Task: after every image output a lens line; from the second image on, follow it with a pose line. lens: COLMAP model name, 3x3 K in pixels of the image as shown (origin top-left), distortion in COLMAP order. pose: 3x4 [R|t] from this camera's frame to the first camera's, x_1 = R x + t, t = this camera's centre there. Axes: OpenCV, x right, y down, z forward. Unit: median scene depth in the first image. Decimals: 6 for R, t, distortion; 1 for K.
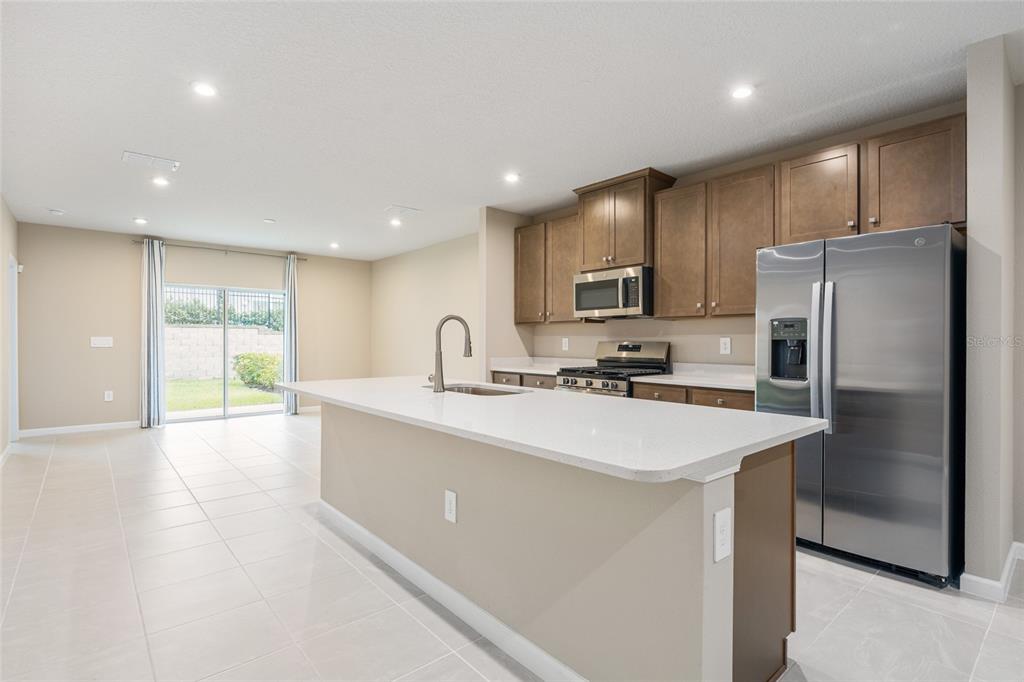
lens RADIAL K [[496.6, 0, 512.0], [0, 496.6, 341.0], [0, 0, 1]] dist [0.002191, 0.000097]
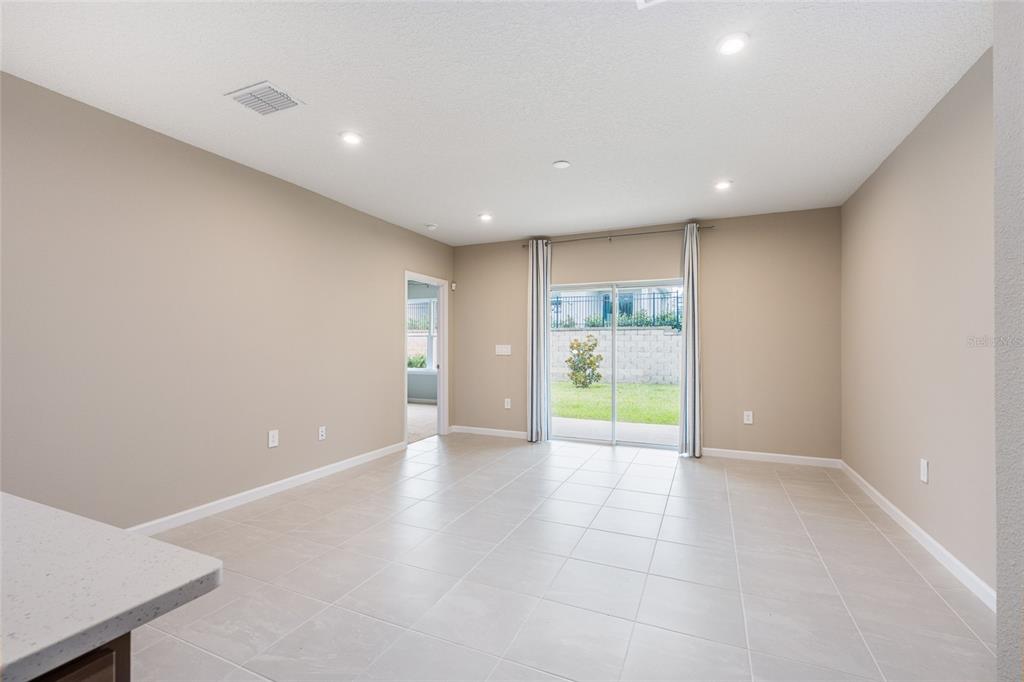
lens RADIAL K [[439.6, 0, 512.0], [0, 439.6, 341.0], [0, 0, 1]] dist [-0.001515, 0.000003]
pose [[0.424866, -0.010747, -0.905192, 0.002122], [-0.002224, 0.999914, -0.012915, -0.004431], [0.905254, 0.007501, 0.424806, 0.614994]]
